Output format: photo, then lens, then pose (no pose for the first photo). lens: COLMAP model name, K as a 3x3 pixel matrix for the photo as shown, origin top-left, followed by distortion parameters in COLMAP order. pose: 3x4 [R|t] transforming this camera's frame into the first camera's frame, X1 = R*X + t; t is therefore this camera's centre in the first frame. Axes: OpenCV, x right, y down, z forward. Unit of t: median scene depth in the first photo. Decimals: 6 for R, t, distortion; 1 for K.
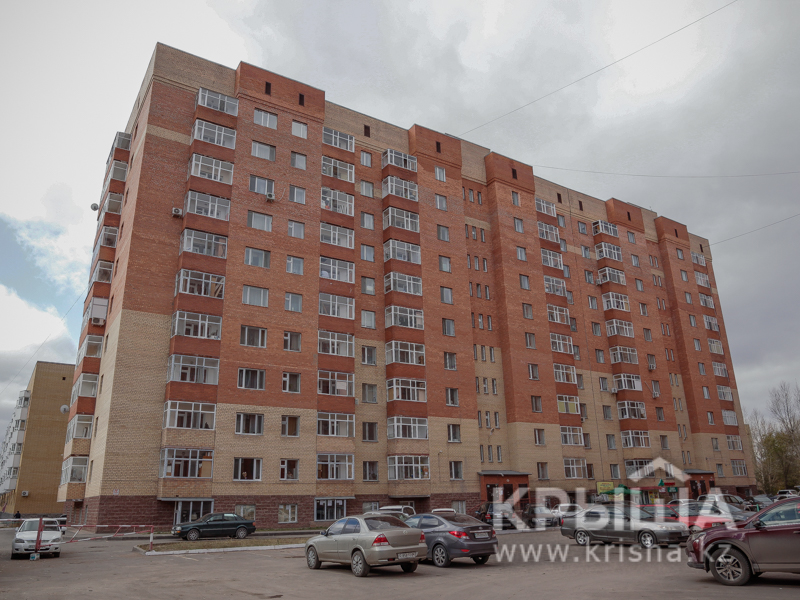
lens RADIAL K [[599.2, 0, 398.4], [0, 599.2, 300.2], [0, 0, 1]] dist [-0.060964, 0.029121]
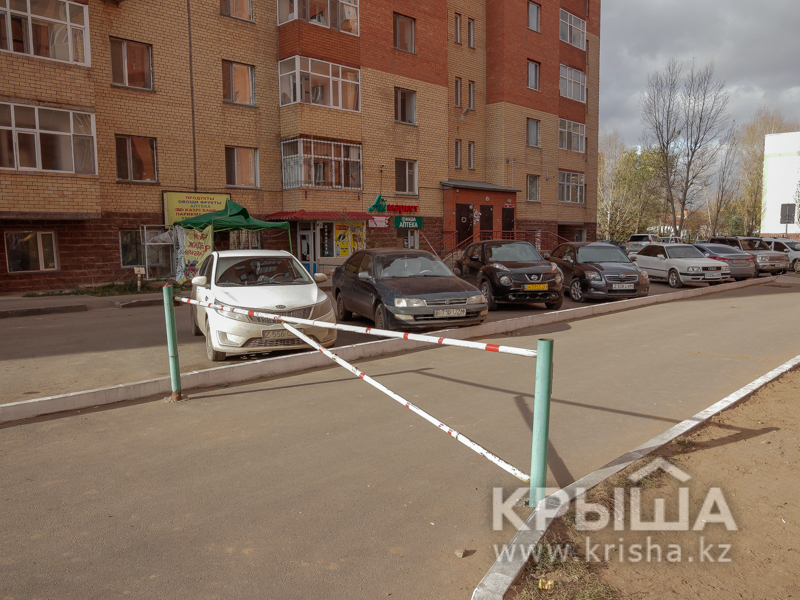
lens RADIAL K [[599.2, 0, 400.8], [0, 599.2, 303.7], [0, 0, 1]] dist [-0.060964, 0.029121]
pose [[0.977583, -0.006665, 0.210446, 0.341597], [-0.082355, 0.907765, 0.411315, 0.184659], [-0.193777, -0.419426, 0.886866, 0.555370]]
